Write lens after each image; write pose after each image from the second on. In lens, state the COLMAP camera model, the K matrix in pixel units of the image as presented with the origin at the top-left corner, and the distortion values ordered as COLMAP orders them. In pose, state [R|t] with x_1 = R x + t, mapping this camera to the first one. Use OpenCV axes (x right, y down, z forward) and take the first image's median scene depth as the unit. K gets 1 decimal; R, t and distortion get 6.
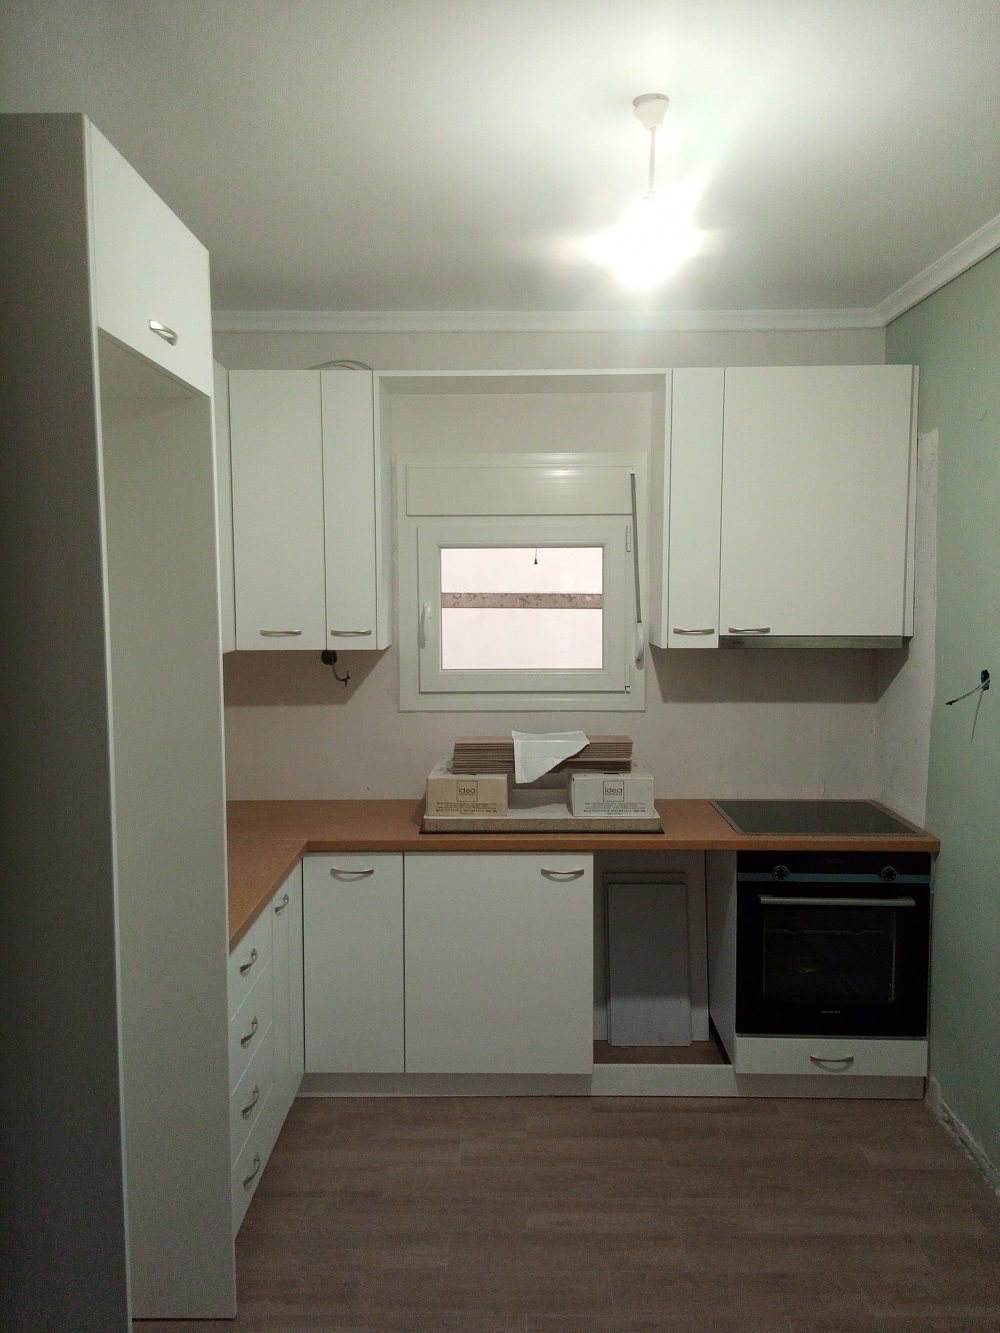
lens RADIAL K [[1064.1, 0, 494.3], [0, 1064.1, 666.8], [0, 0, 1]] dist [0.108714, -0.164493]
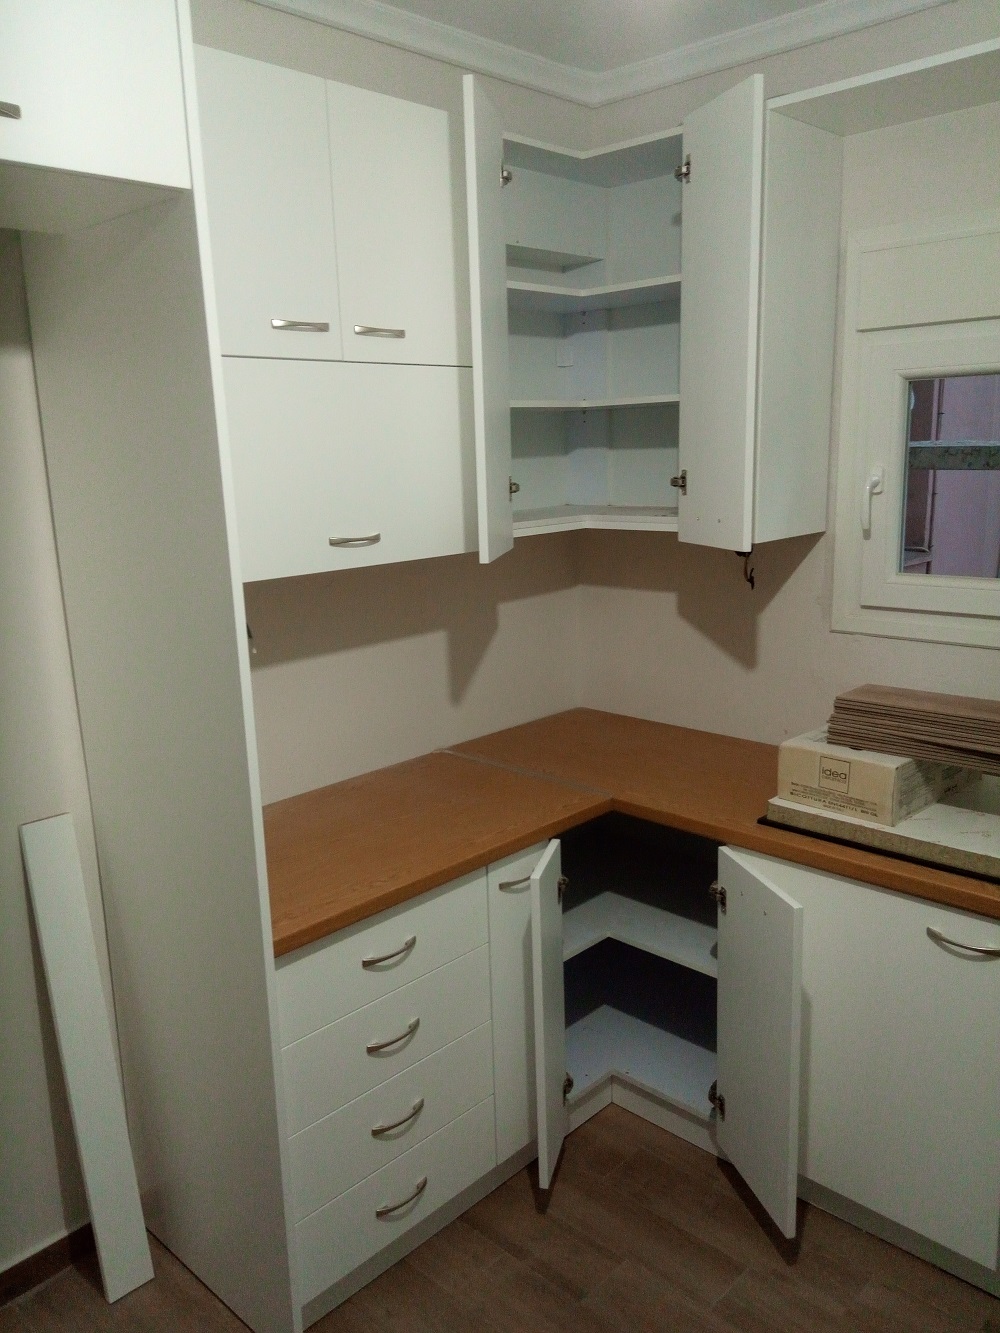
lens RADIAL K [[1064.1, 0, 494.3], [0, 1064.1, 666.8], [0, 0, 1]] dist [0.108714, -0.164493]
pose [[0.726131, 0.126024, -0.675908, 0.252772], [-0.026128, 0.987406, 0.156034, -0.041829], [0.687059, -0.095641, 0.720279, 0.403656]]
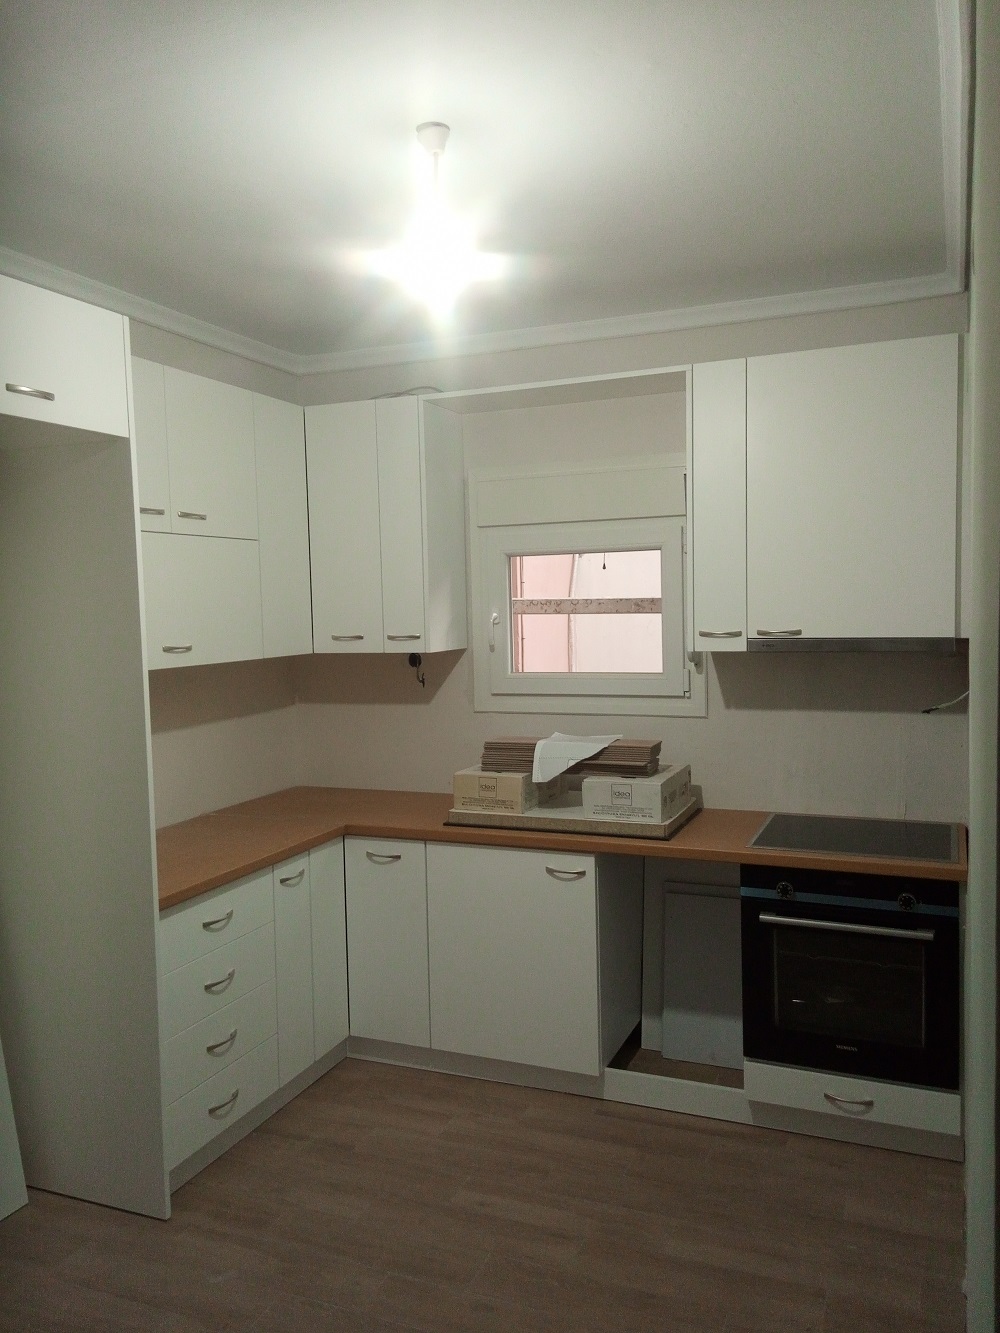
lens RADIAL K [[1064.1, 0, 494.3], [0, 1064.1, 666.8], [0, 0, 1]] dist [0.108714, -0.164493]
pose [[0.924059, 0.006500, -0.382195, 0.379830], [-0.010692, 0.999904, -0.008845, 0.007295], [0.382101, 0.012259, 0.924039, 0.033148]]
